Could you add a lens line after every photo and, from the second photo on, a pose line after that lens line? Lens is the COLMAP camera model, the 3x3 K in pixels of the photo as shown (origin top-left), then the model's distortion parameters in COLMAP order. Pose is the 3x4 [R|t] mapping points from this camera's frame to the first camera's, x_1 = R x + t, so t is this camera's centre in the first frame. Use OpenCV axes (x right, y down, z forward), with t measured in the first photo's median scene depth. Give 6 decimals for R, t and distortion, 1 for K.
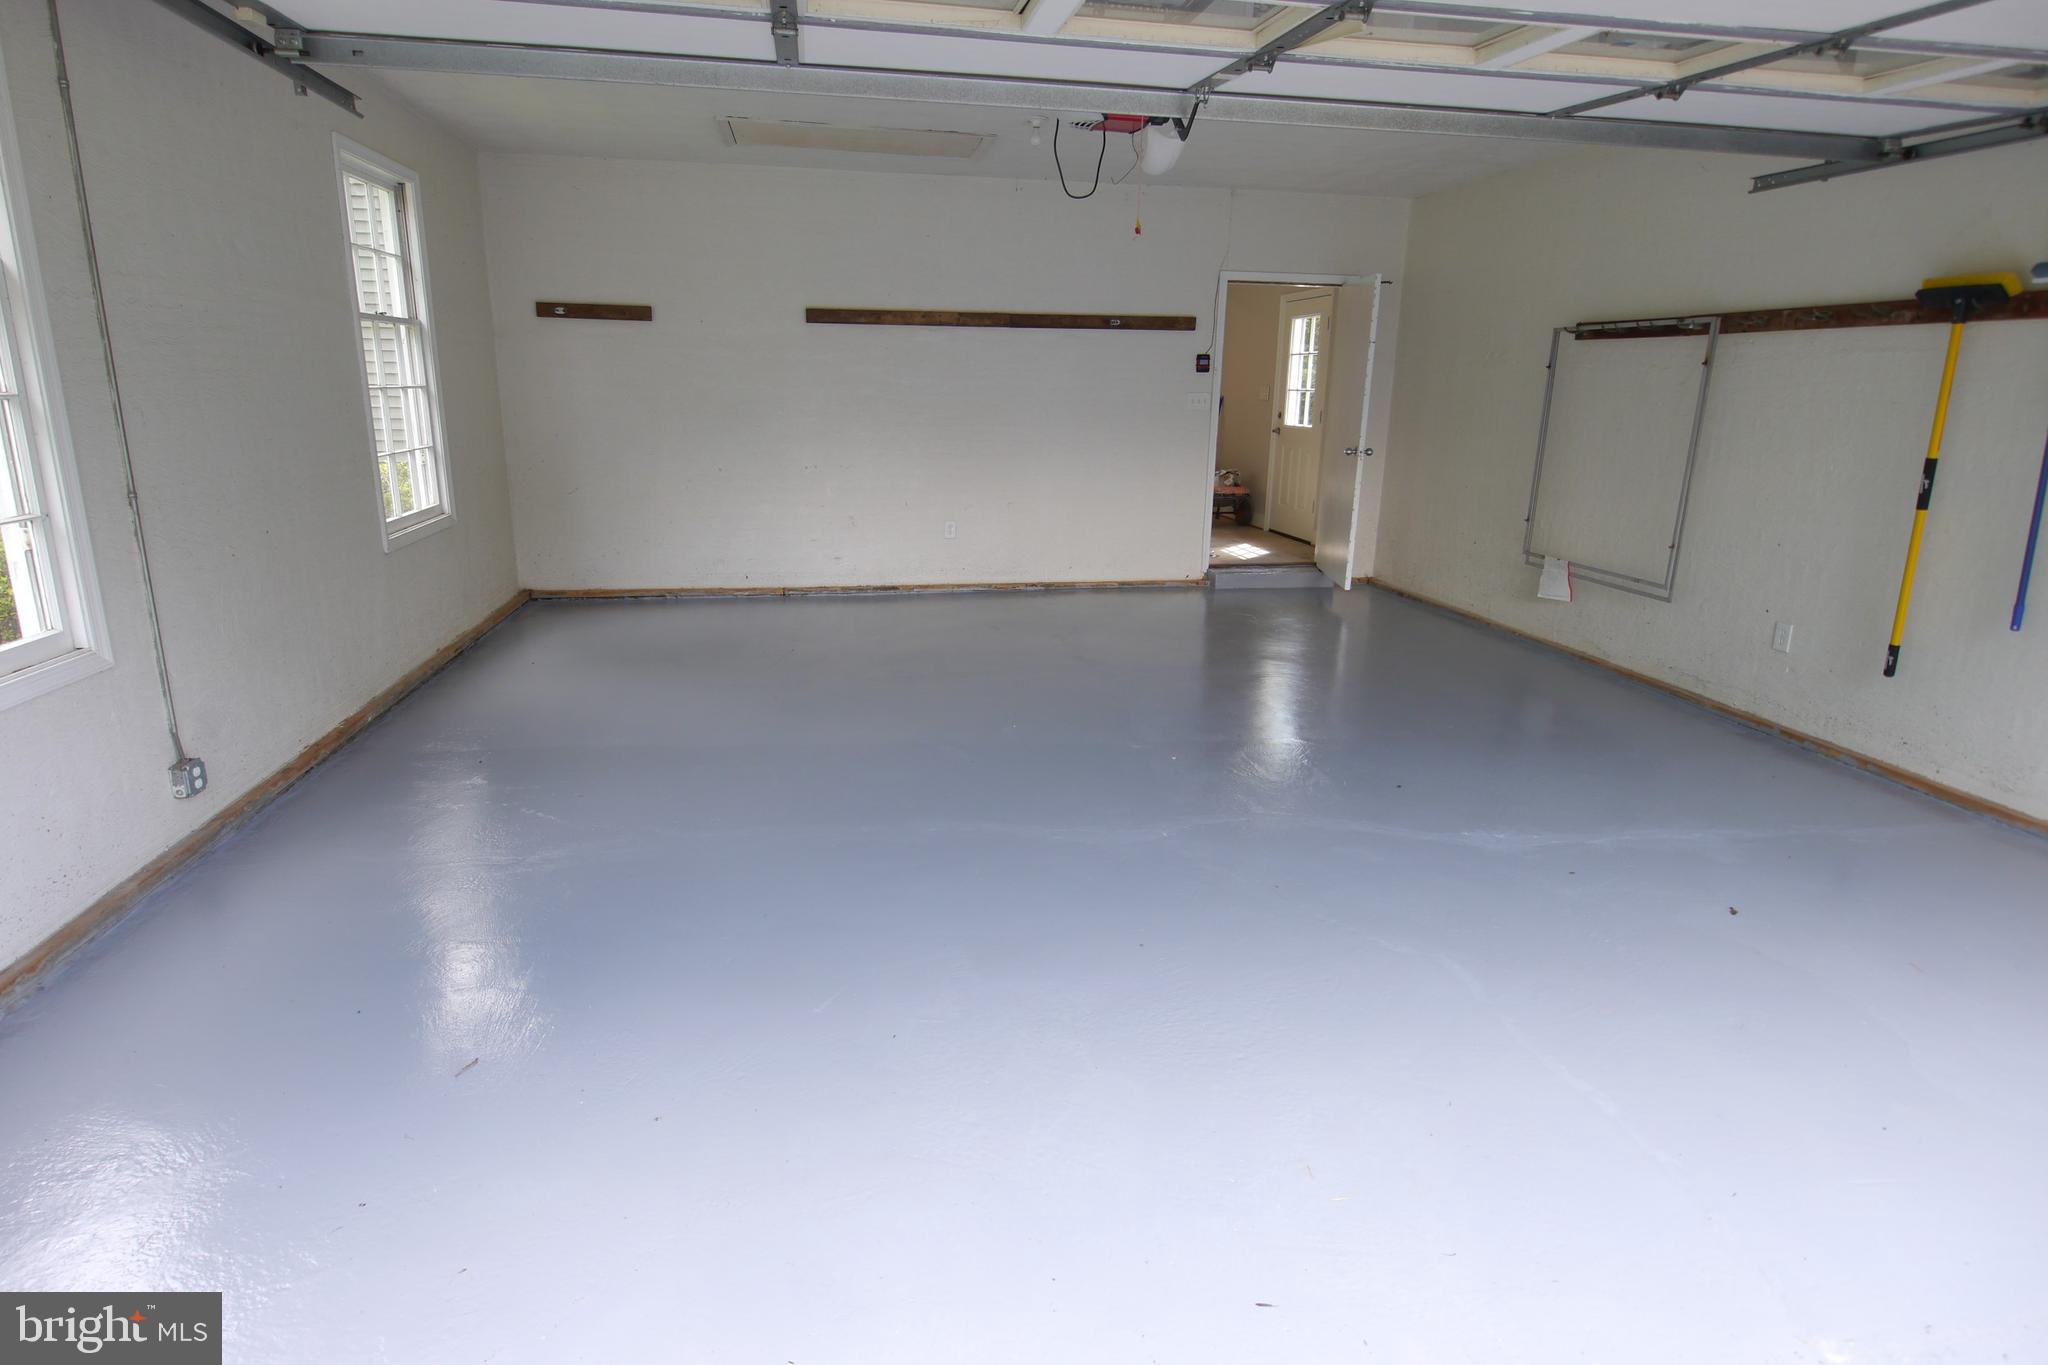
lens RADIAL K [[1083.0, 0, 1015.5], [0, 1083.0, 672.1], [0, 0, 1]] dist [-0.003180, -0.007709]
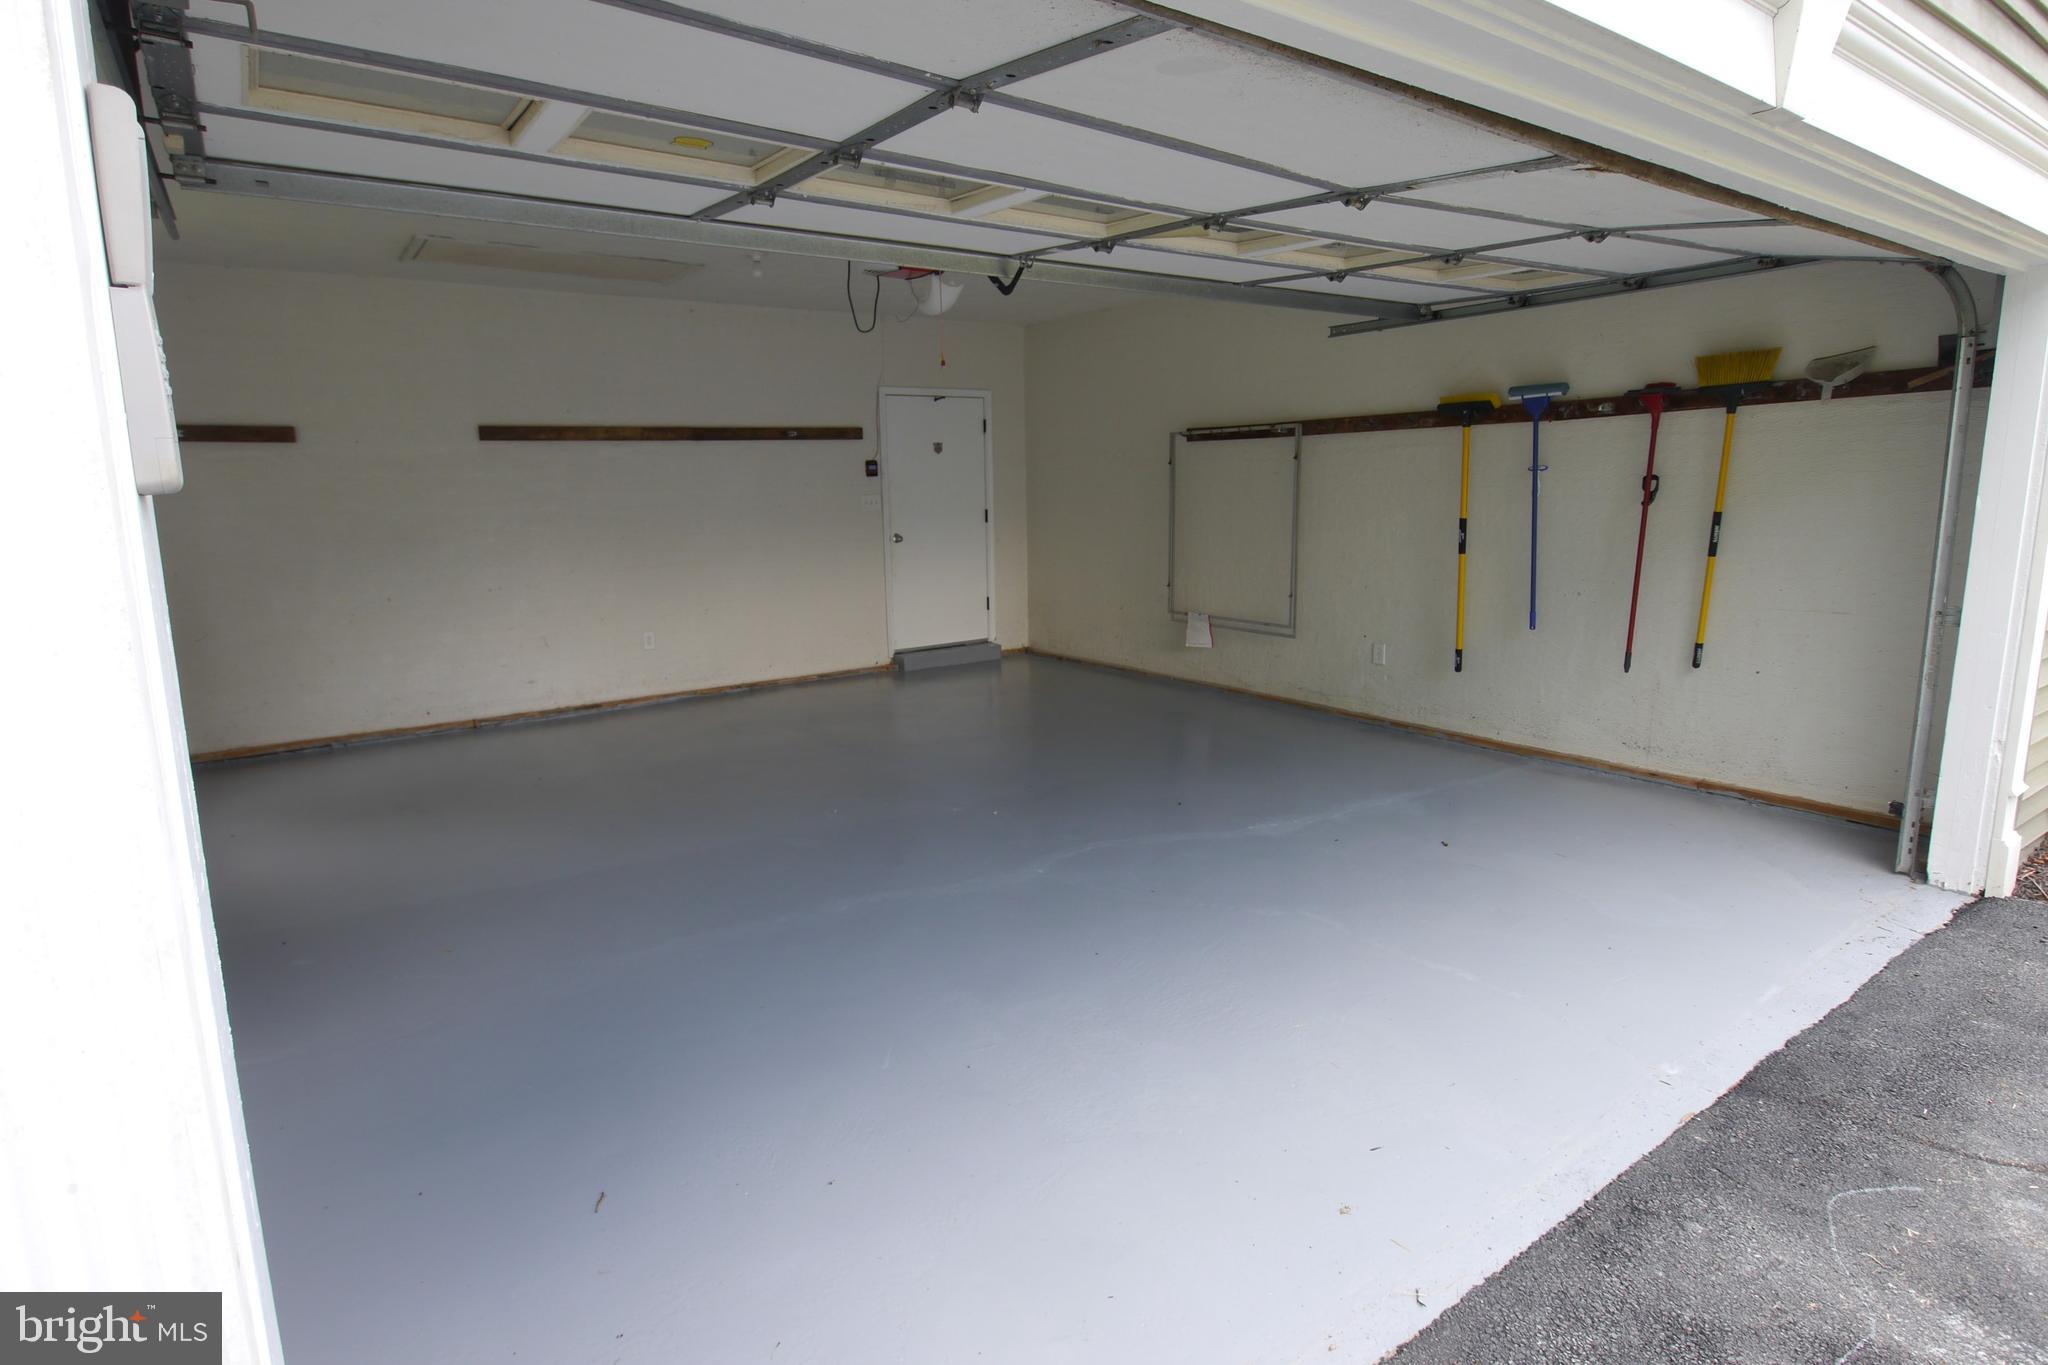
lens RADIAL K [[1083.0, 0, 1015.5], [0, 1083.0, 672.1], [0, 0, 1]] dist [-0.003180, -0.007709]
pose [[0.904631, -0.108549, 0.412141, -0.227898], [0.143917, 0.988023, -0.055668, 0.000079], [-0.401162, 0.109673, 0.909418, -0.042500]]
